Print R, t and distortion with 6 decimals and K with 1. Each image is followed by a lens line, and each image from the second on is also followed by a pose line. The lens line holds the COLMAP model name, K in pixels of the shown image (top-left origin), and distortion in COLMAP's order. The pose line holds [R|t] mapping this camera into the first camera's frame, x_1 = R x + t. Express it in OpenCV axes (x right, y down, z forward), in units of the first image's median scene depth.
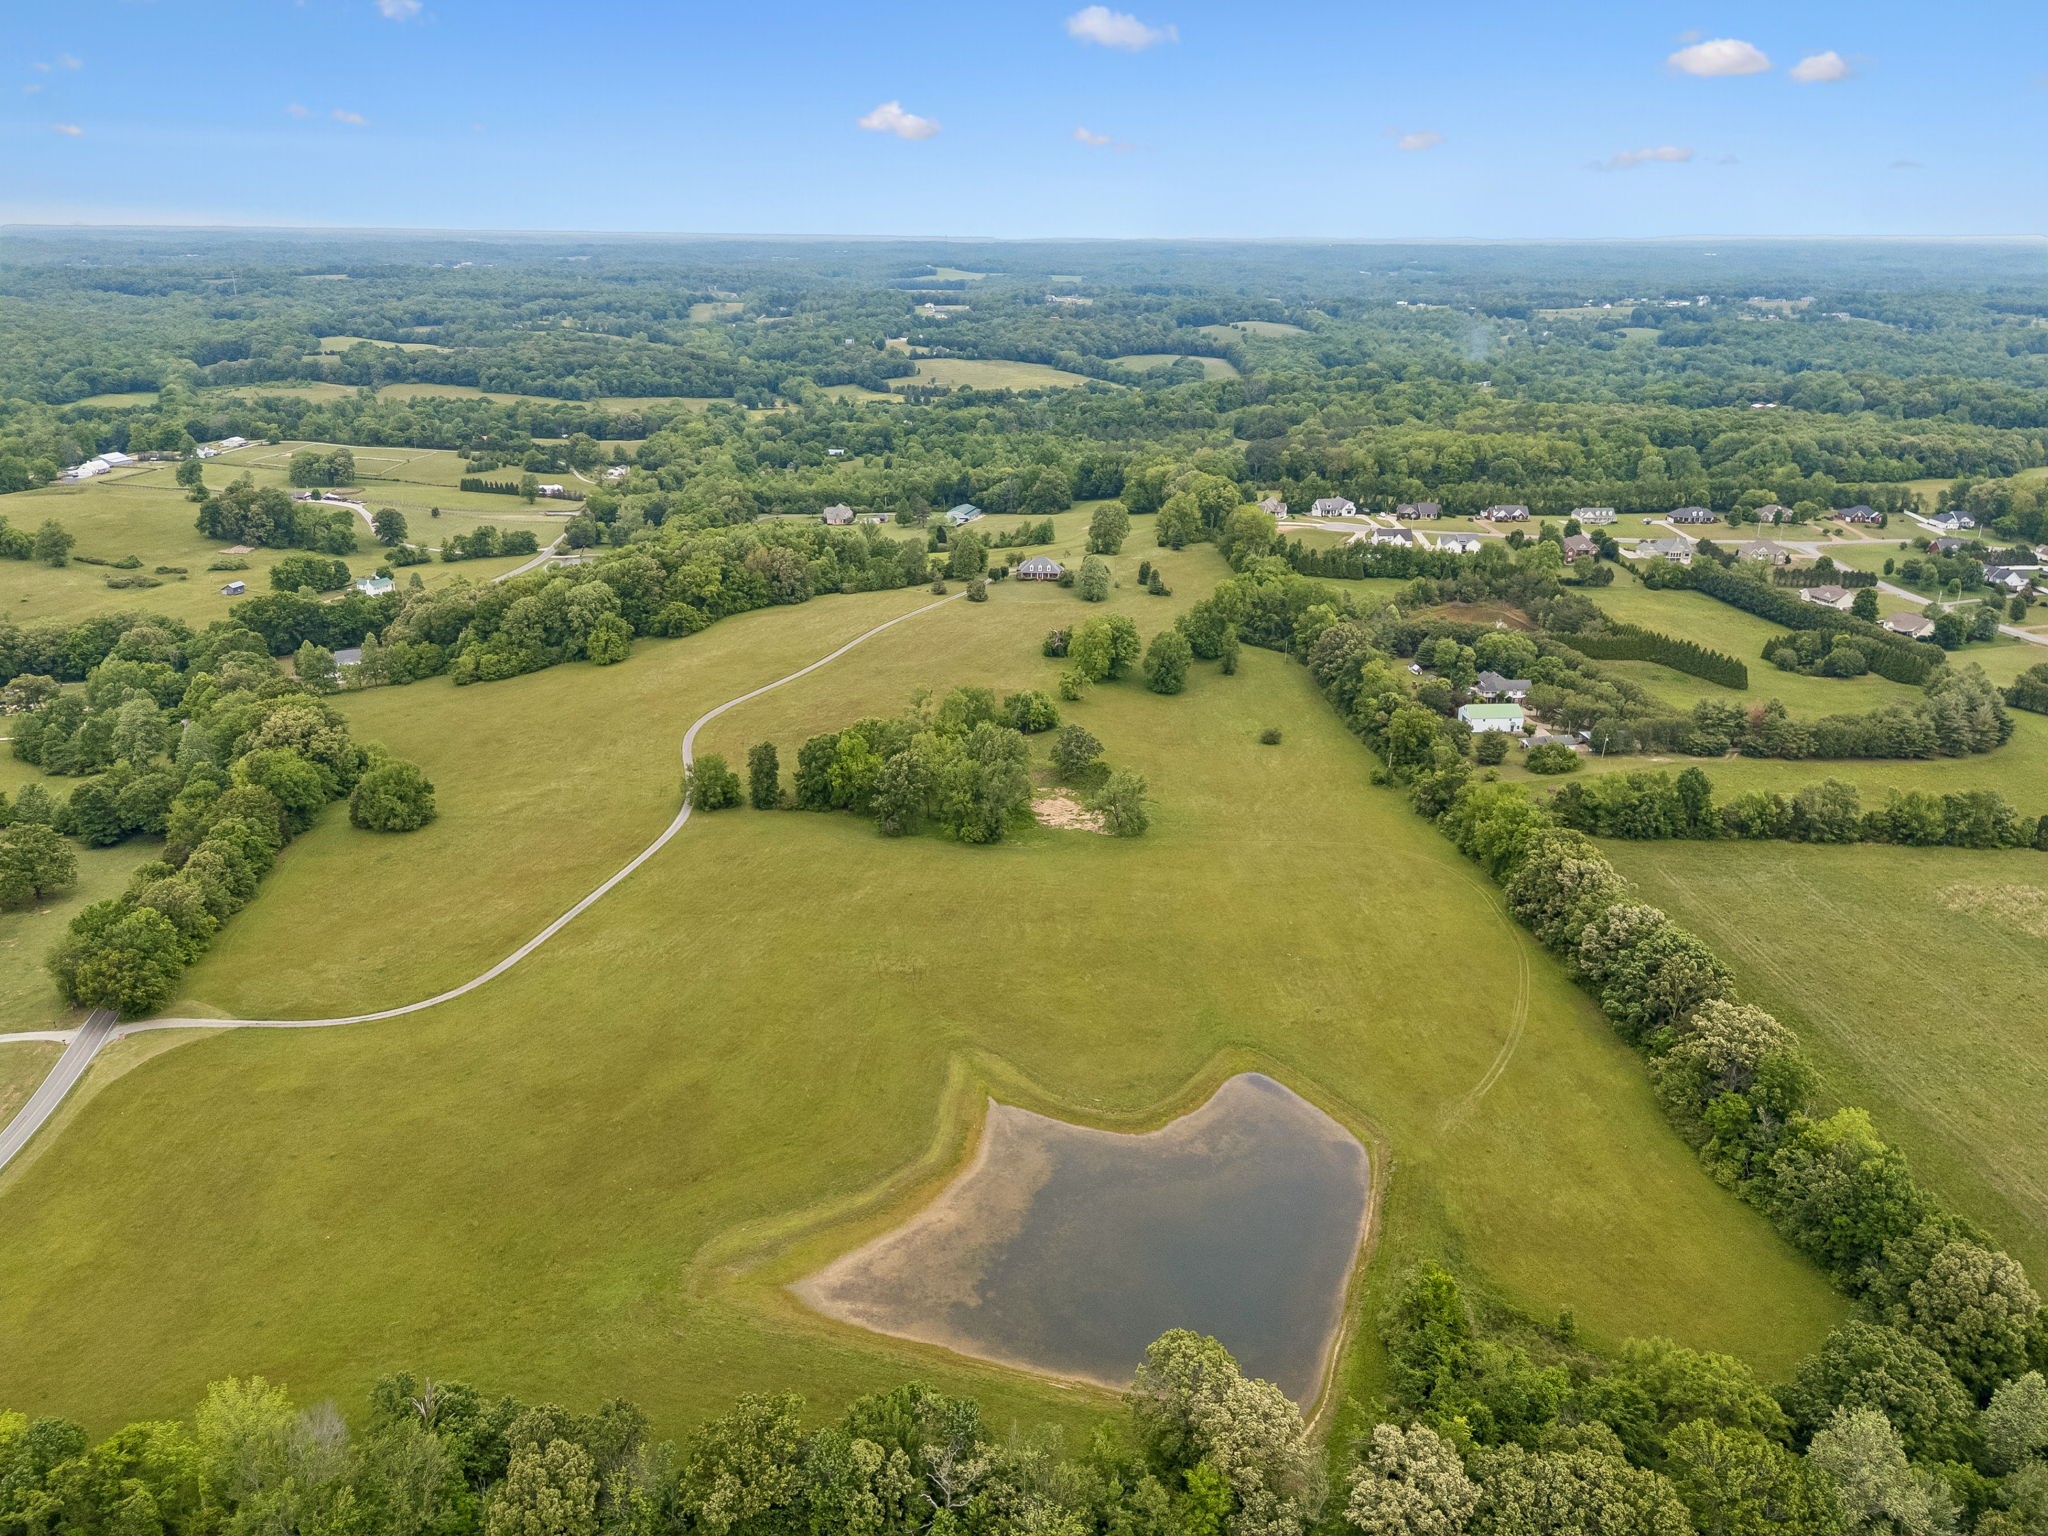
lens RADIAL K [[1501.9, 0, 1024.0], [0, 1501.9, 768.0], [0, 0, 1]] dist [0.084708, -0.081956]
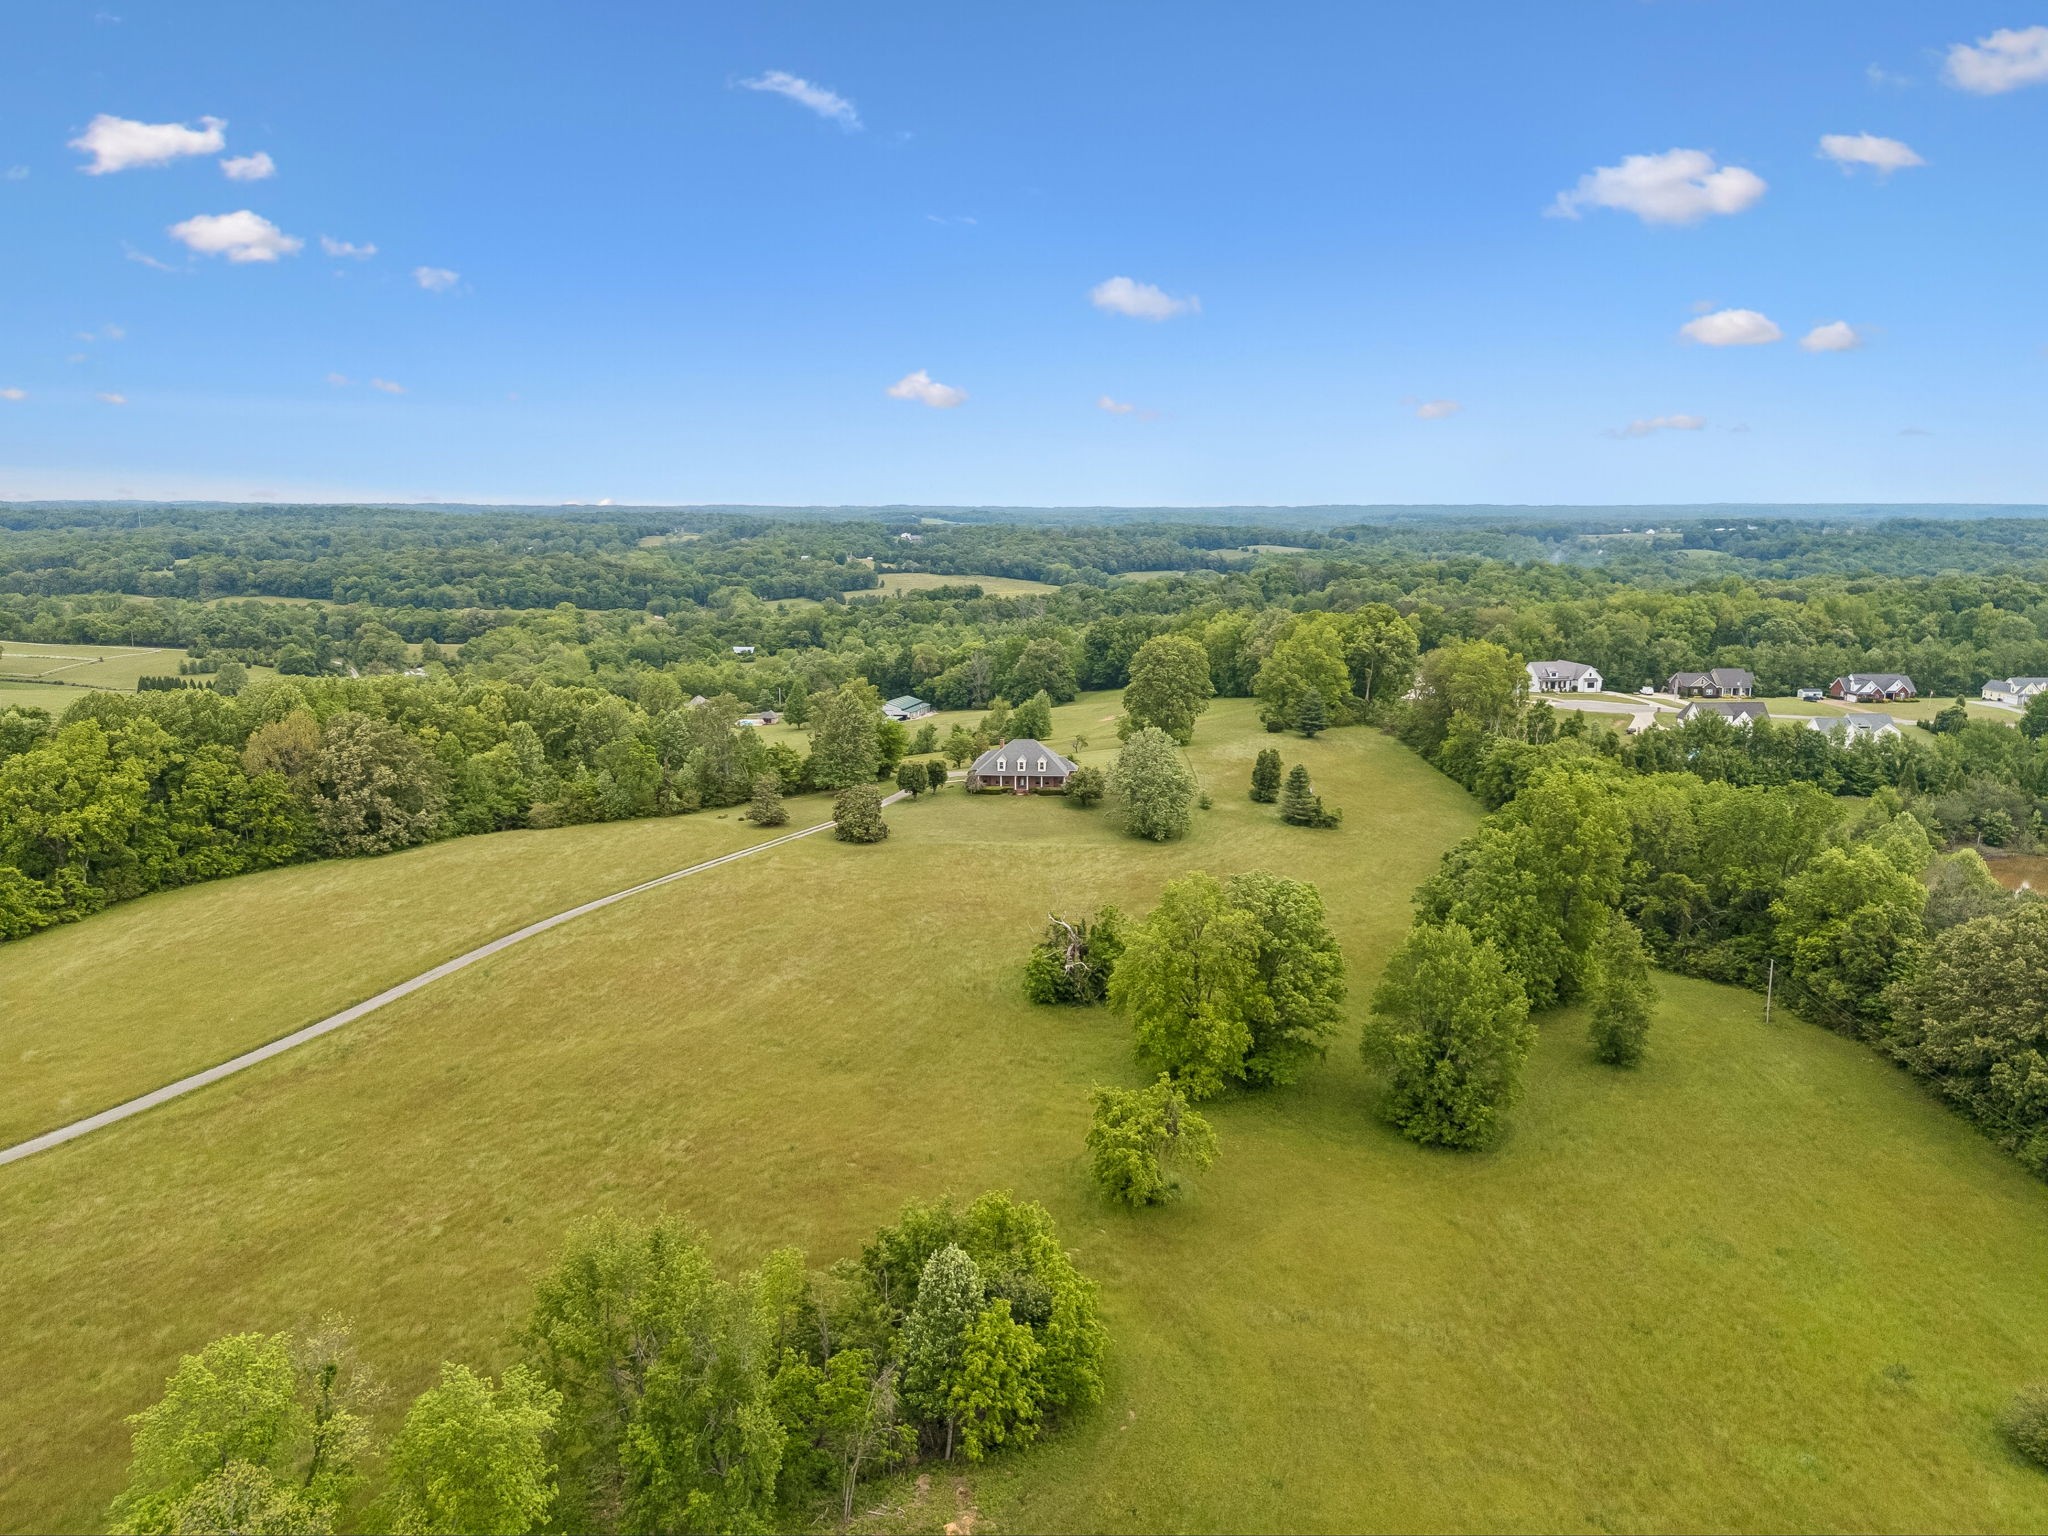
lens RADIAL K [[1501.9, 0, 1024.0], [0, 1501.9, 768.0], [0, 0, 1]] dist [0.084708, -0.081956]
pose [[0.999955, -0.006666, 0.006699, 0.006603], [0.007701, 0.985618, -0.168812, -0.047903], [-0.005477, 0.168856, 0.985626, 0.457712]]
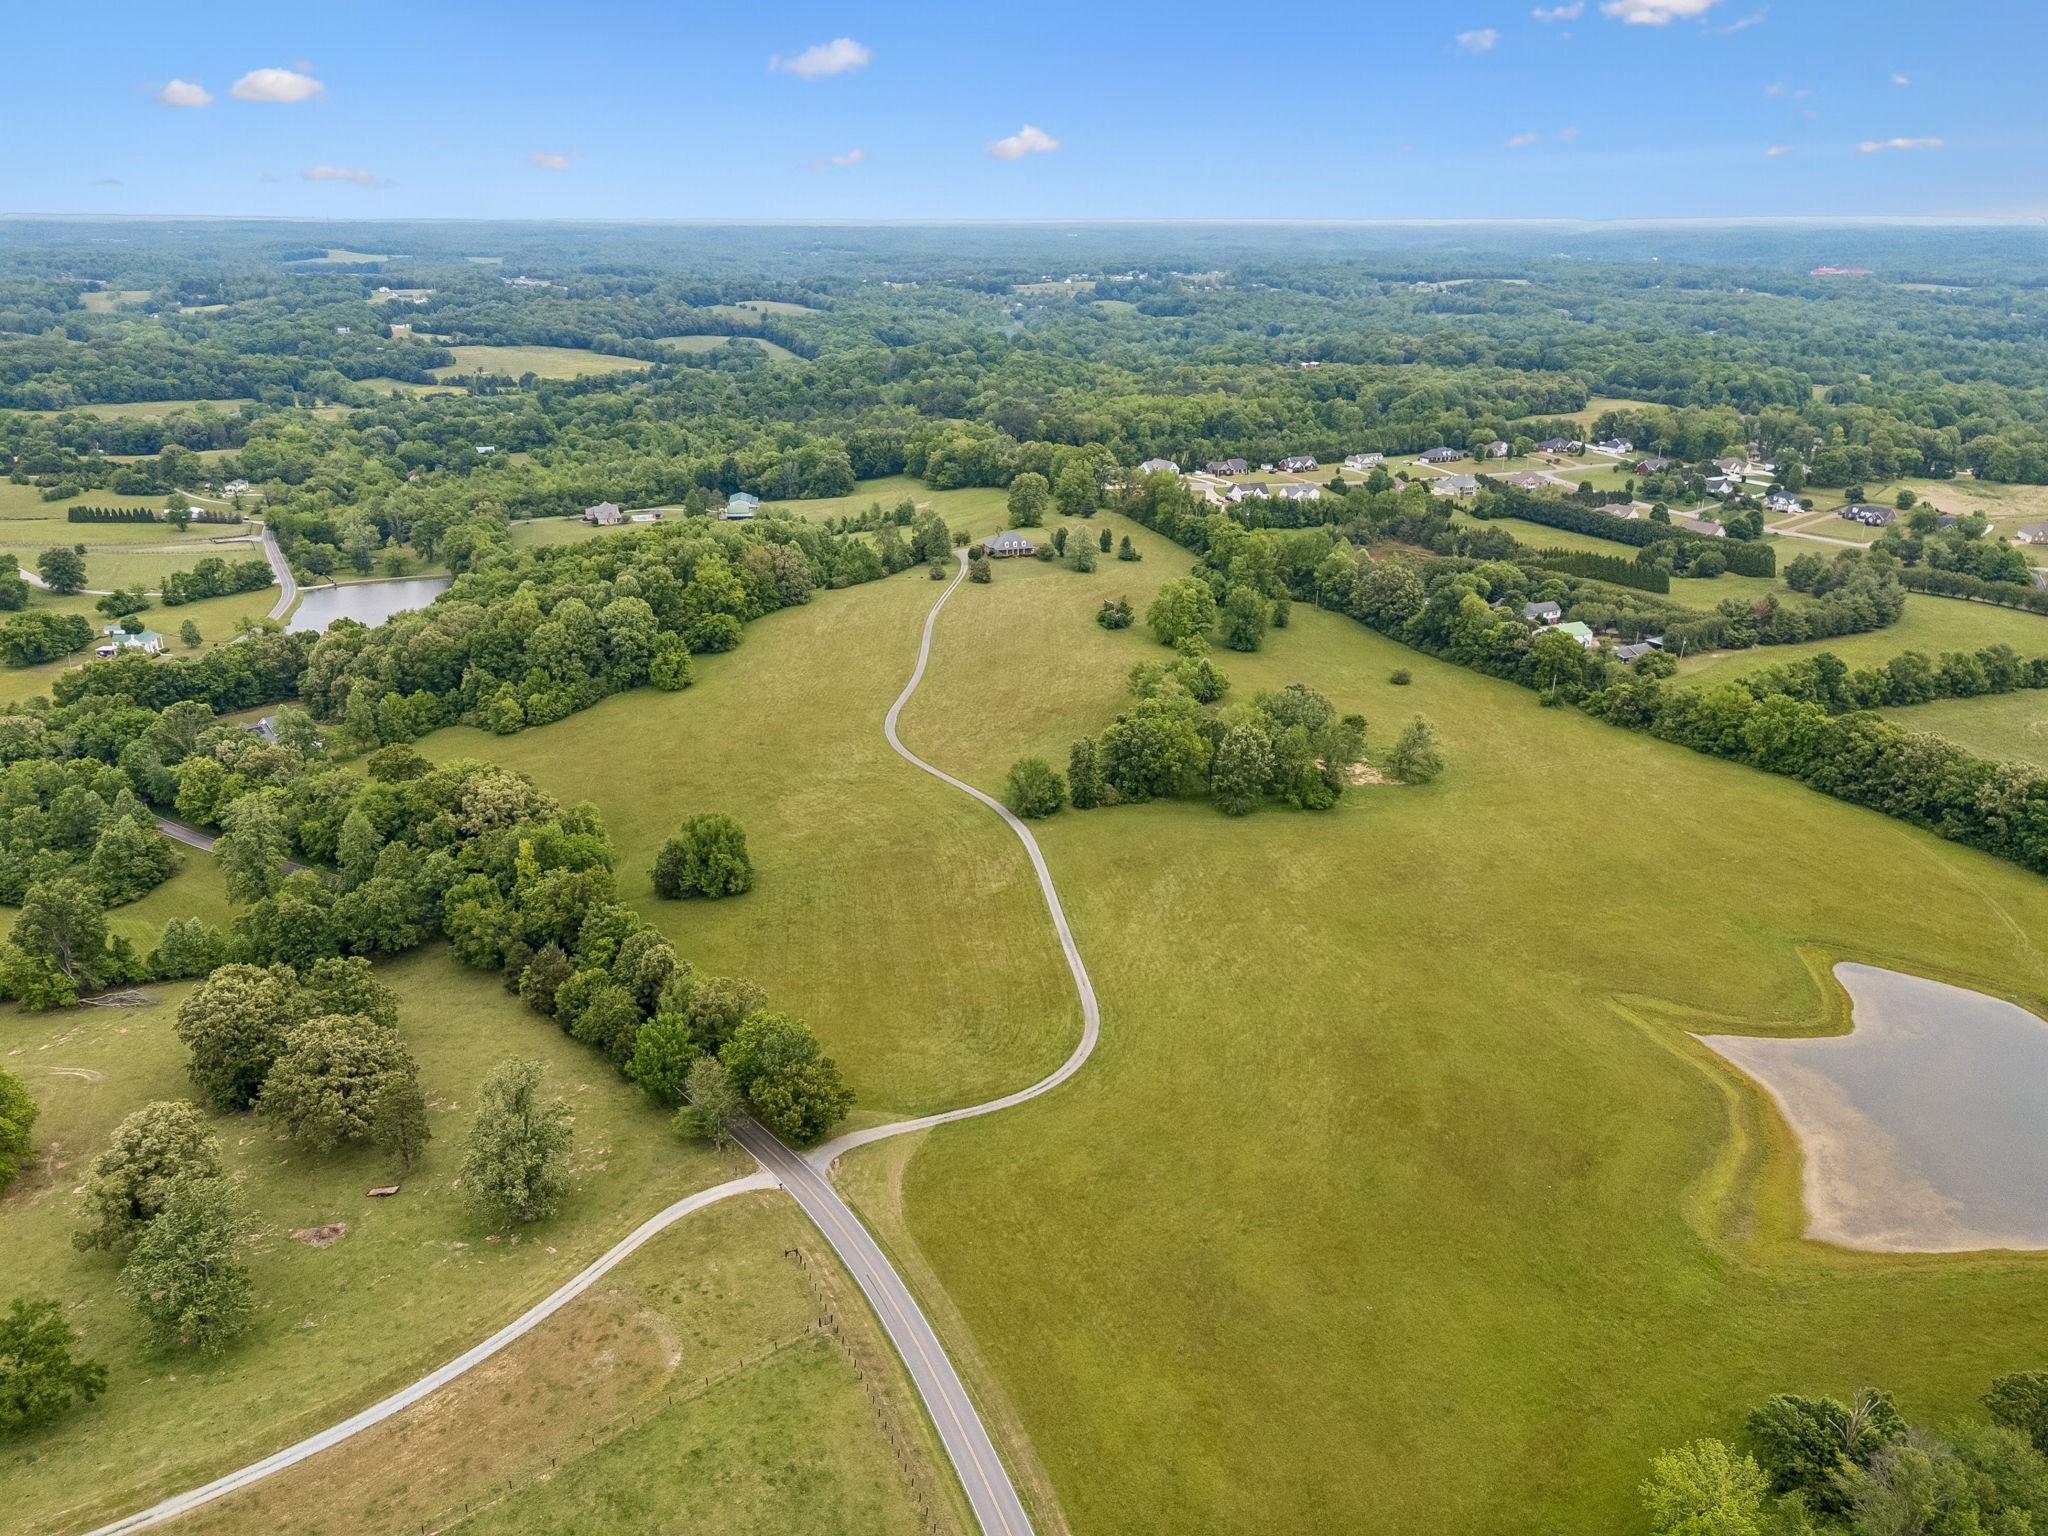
lens RADIAL K [[1501.9, 0, 1024.0], [0, 1501.9, 768.0], [0, 0, 1]] dist [0.084708, -0.081956]
pose [[0.922708, -0.137392, 0.360185, -0.275173], [0.133740, 0.990392, 0.035176, -0.018126], [-0.361558, 0.015714, 0.932217, 0.075388]]
